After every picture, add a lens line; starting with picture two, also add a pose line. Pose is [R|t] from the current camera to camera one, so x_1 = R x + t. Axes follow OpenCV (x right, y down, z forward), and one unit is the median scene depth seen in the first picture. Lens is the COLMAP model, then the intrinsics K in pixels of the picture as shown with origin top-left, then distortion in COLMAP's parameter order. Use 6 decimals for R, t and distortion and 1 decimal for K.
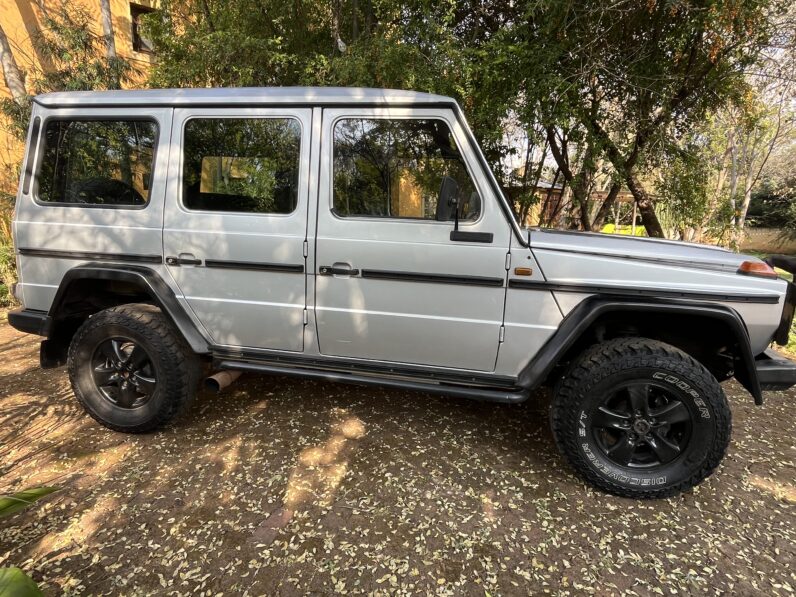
lens RADIAL K [[455.2, 0, 398.1], [0, 455.2, 296.4], [0, 0, 1]] dist [-0.001027, -0.000458]
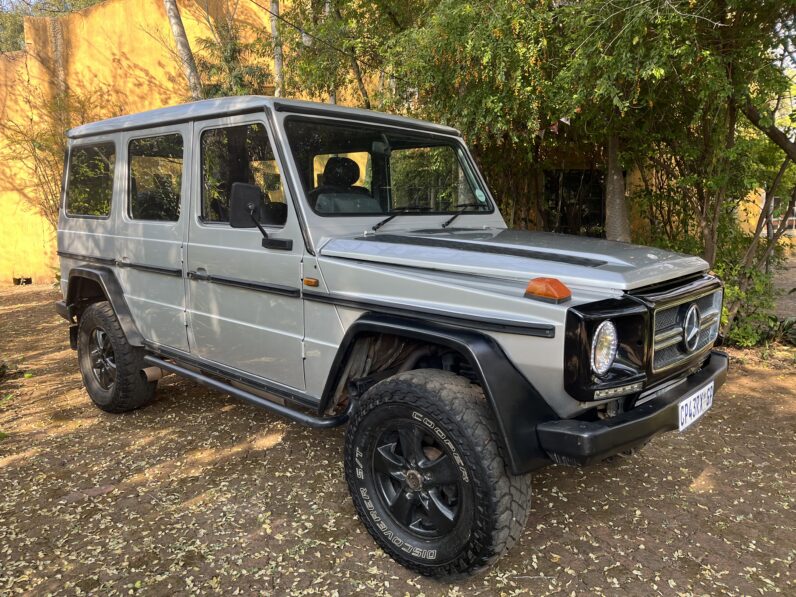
lens RADIAL K [[605.0, 0, 400.2], [0, 605.0, 300.5], [0, 0, 1]] dist [0.035296, -0.034308]
pose [[0.853151, 0.049586, -0.519302, 1.004593], [-0.062956, 0.997983, -0.008136, -0.018346], [0.517851, 0.039635, 0.854552, 0.057643]]
